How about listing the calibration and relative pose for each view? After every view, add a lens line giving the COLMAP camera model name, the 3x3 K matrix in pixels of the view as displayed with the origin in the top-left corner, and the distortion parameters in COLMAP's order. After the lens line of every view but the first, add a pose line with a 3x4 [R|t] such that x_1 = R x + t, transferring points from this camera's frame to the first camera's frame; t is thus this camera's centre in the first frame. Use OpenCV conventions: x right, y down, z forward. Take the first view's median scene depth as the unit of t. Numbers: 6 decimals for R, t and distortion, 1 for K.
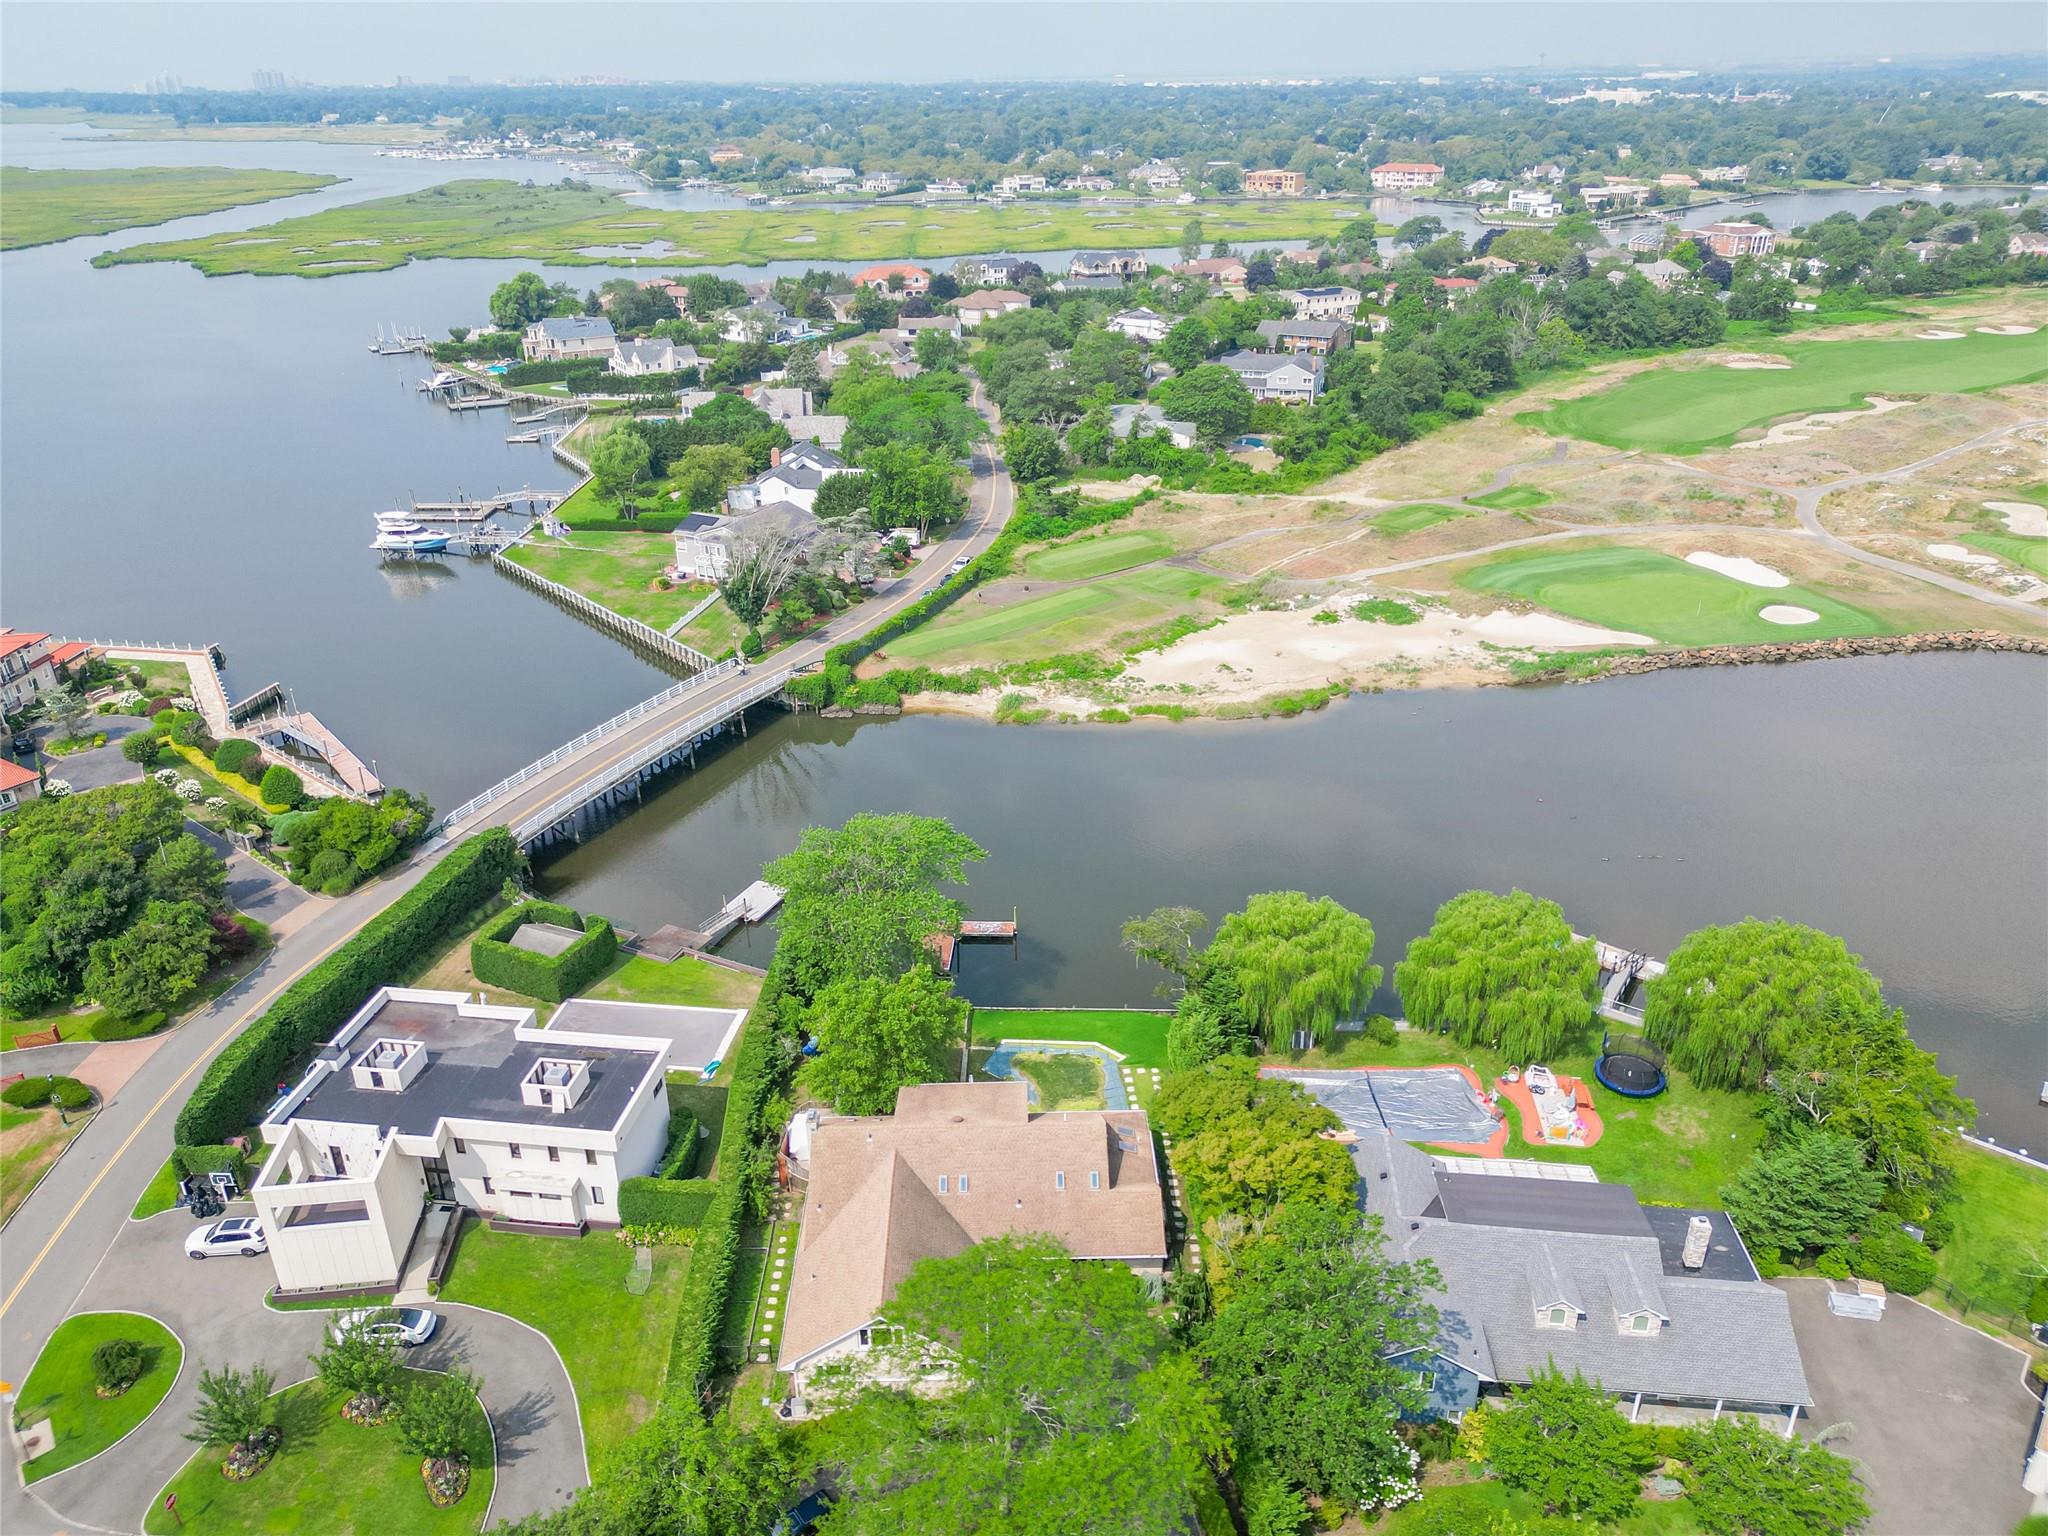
lens RADIAL K [[1441.1, 0, 1016.7], [0, 1441.1, 768.8], [0, 0, 1]] dist [0.071808, -0.077401]
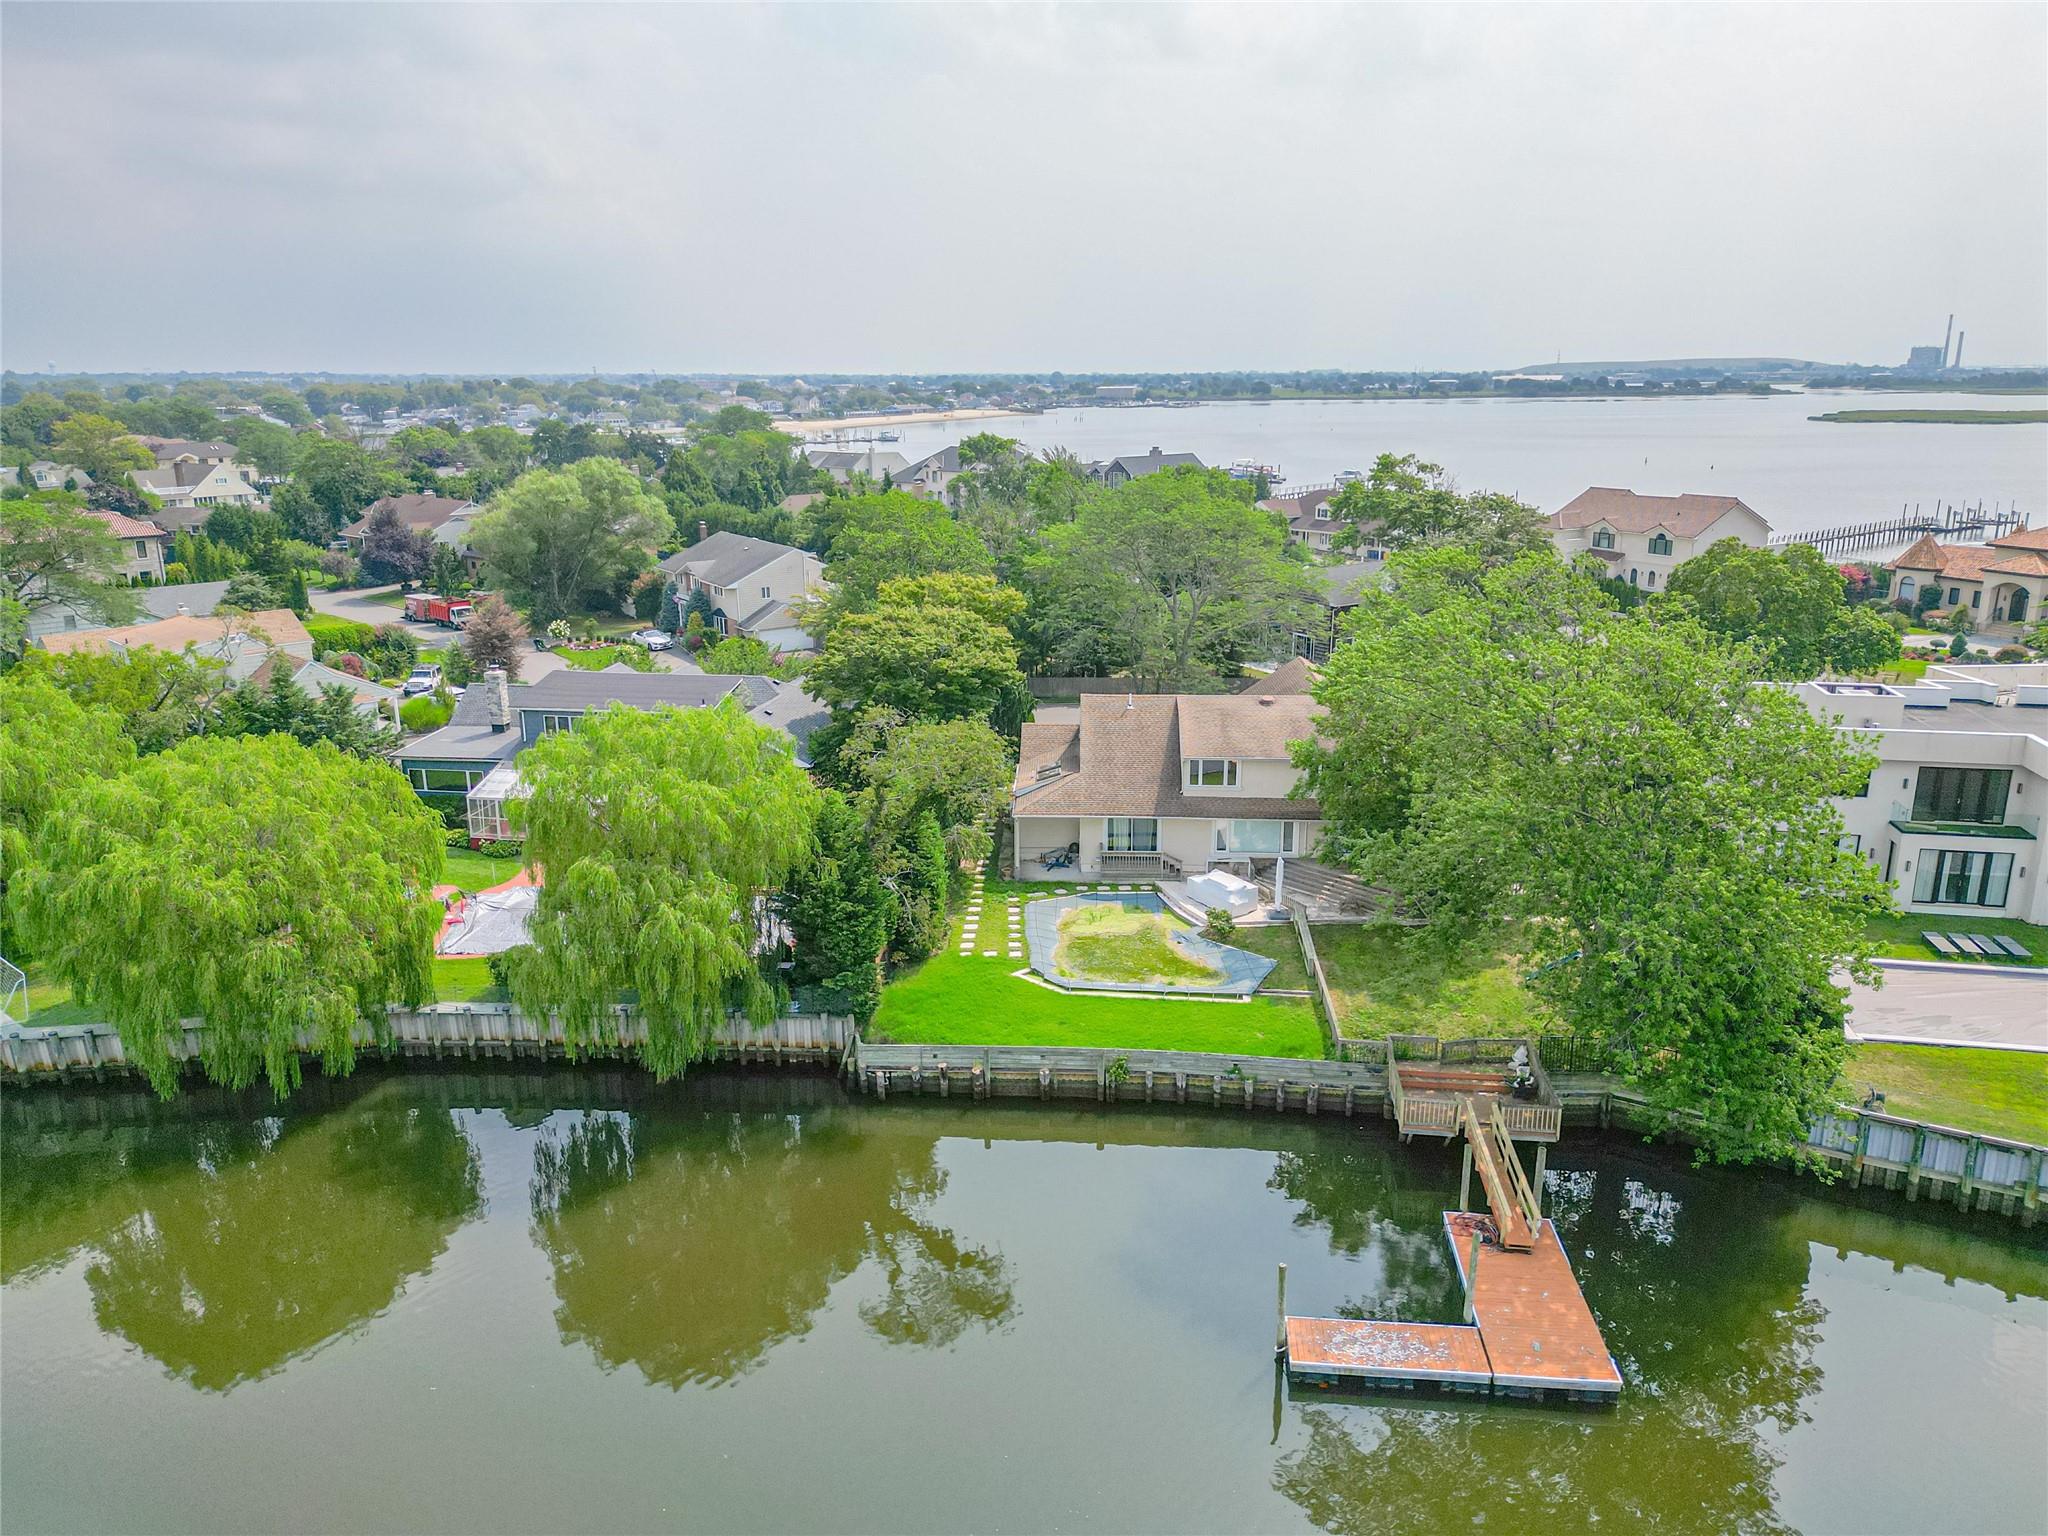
lens RADIAL K [[1441.1, 0, 1018.1], [0, 1441.1, 756.4], [0, 0, 1]] dist [0.071808, -0.077401]
pose [[-0.998657, 0.000865, 0.051798, 0.028481], [0.034677, 0.753997, 0.655962, -0.133321], [-0.038488, 0.656877, -0.753015, 0.846588]]
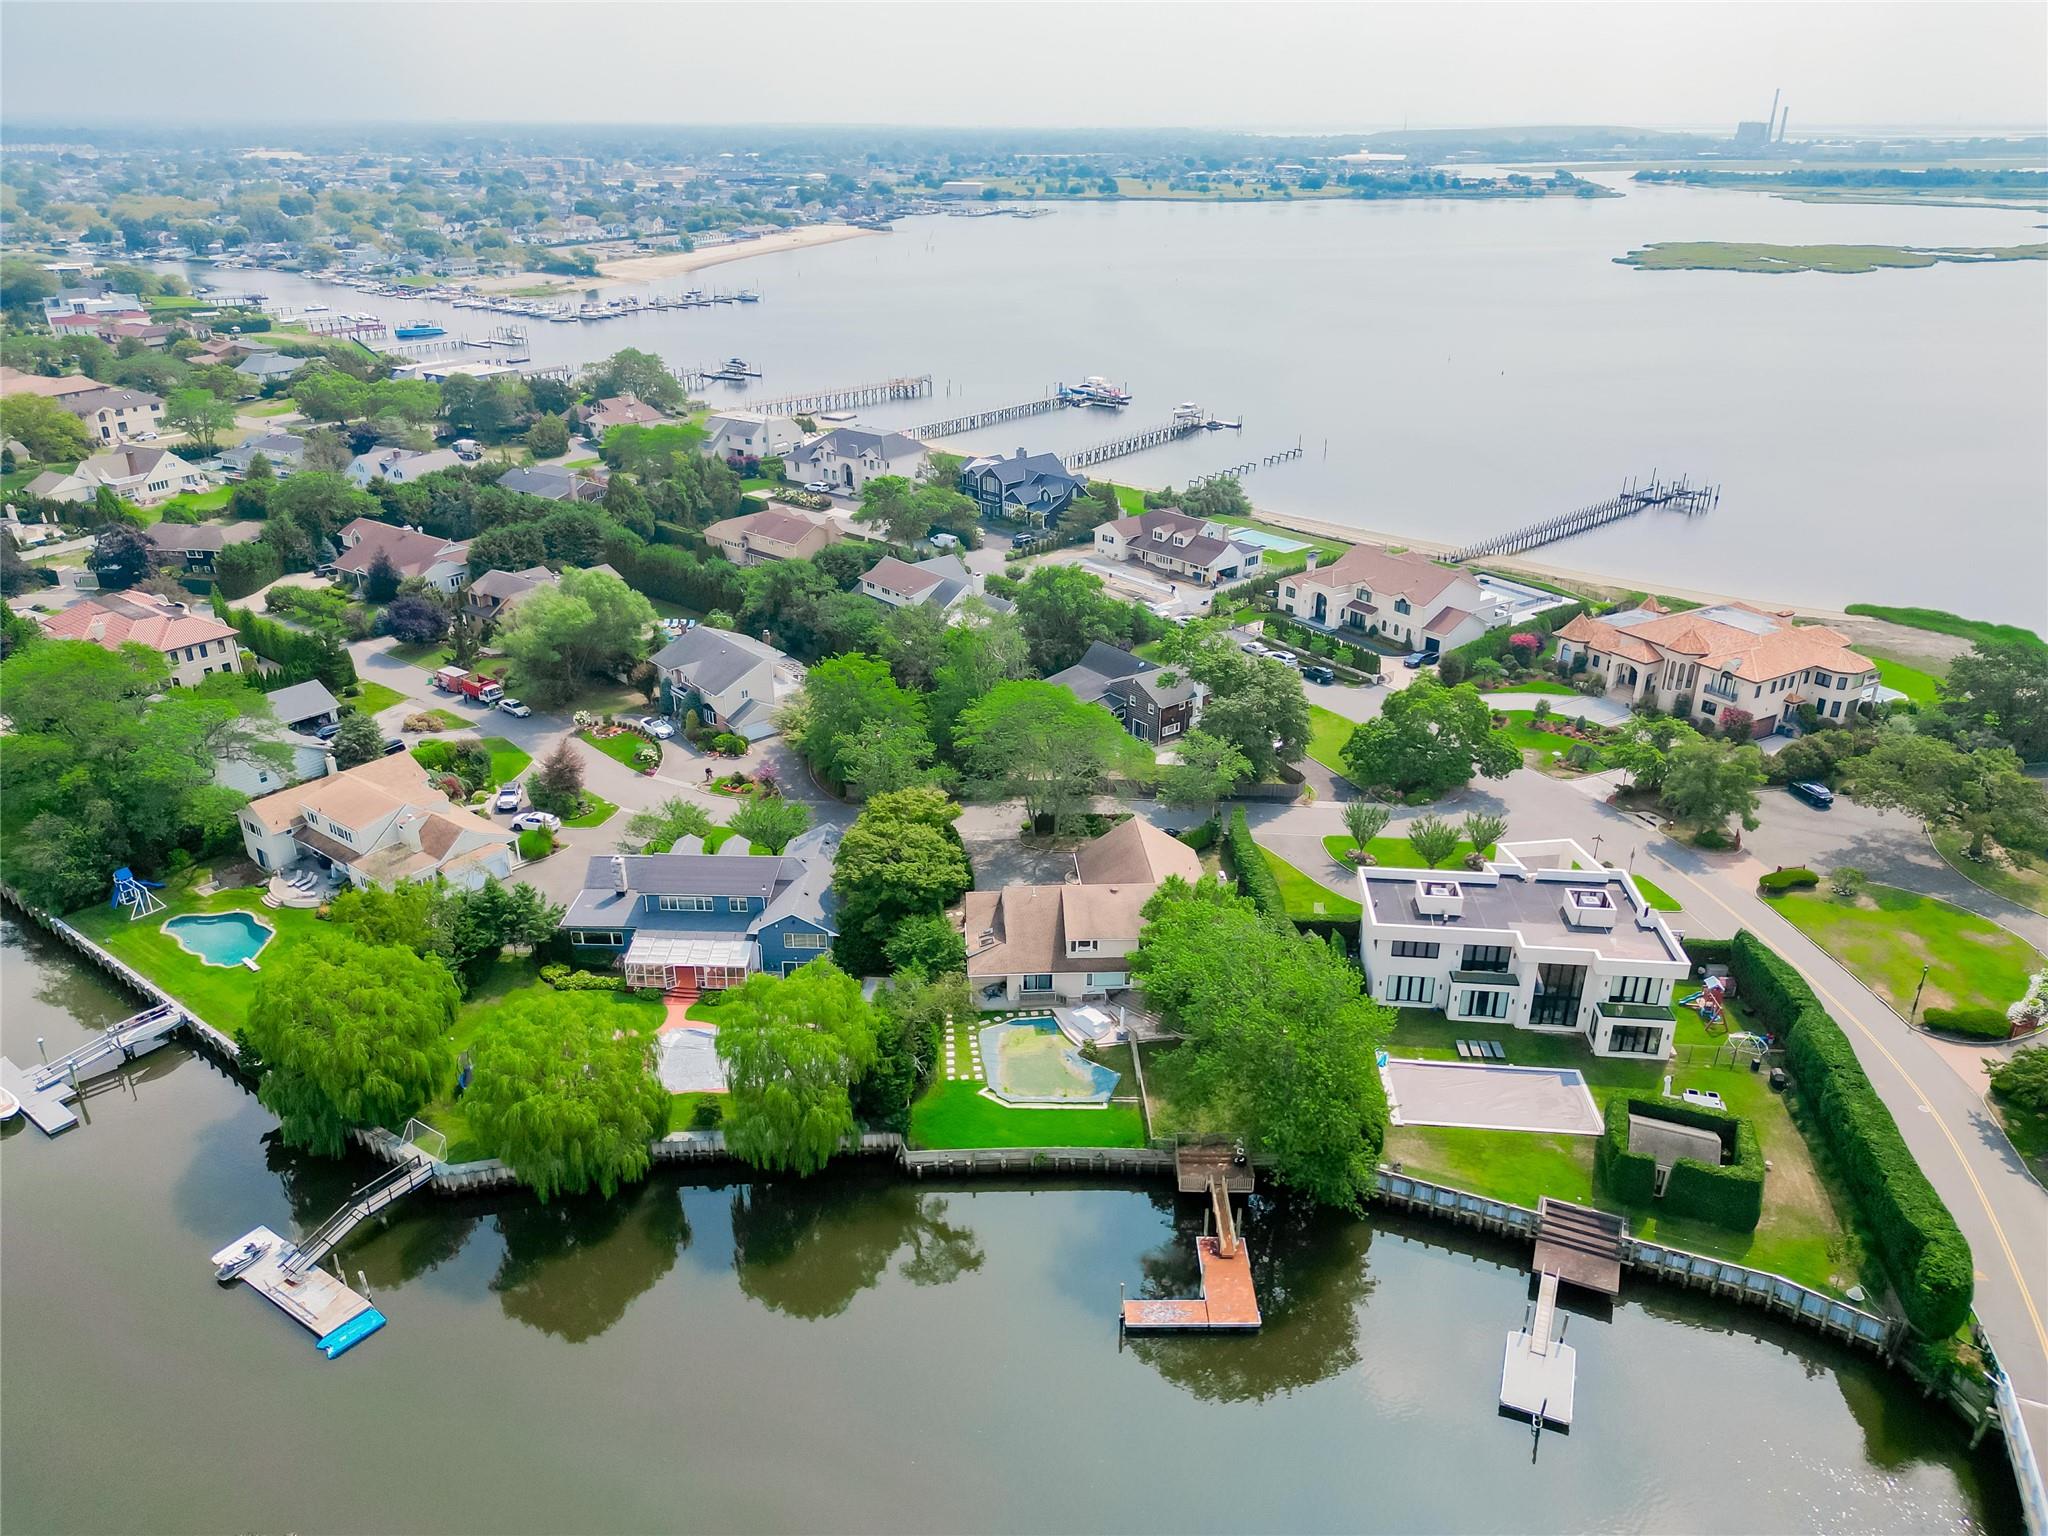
lens RADIAL K [[1441.1, 0, 1018.6], [0, 1441.1, 756.4], [0, 0, 1]] dist [0.071808, -0.077401]
pose [[-0.998518, 0.028286, -0.046498, 0.054985], [-0.017365, 0.644107, 0.764738, -0.439580], [0.051582, 0.764412, -0.642661, 0.914832]]
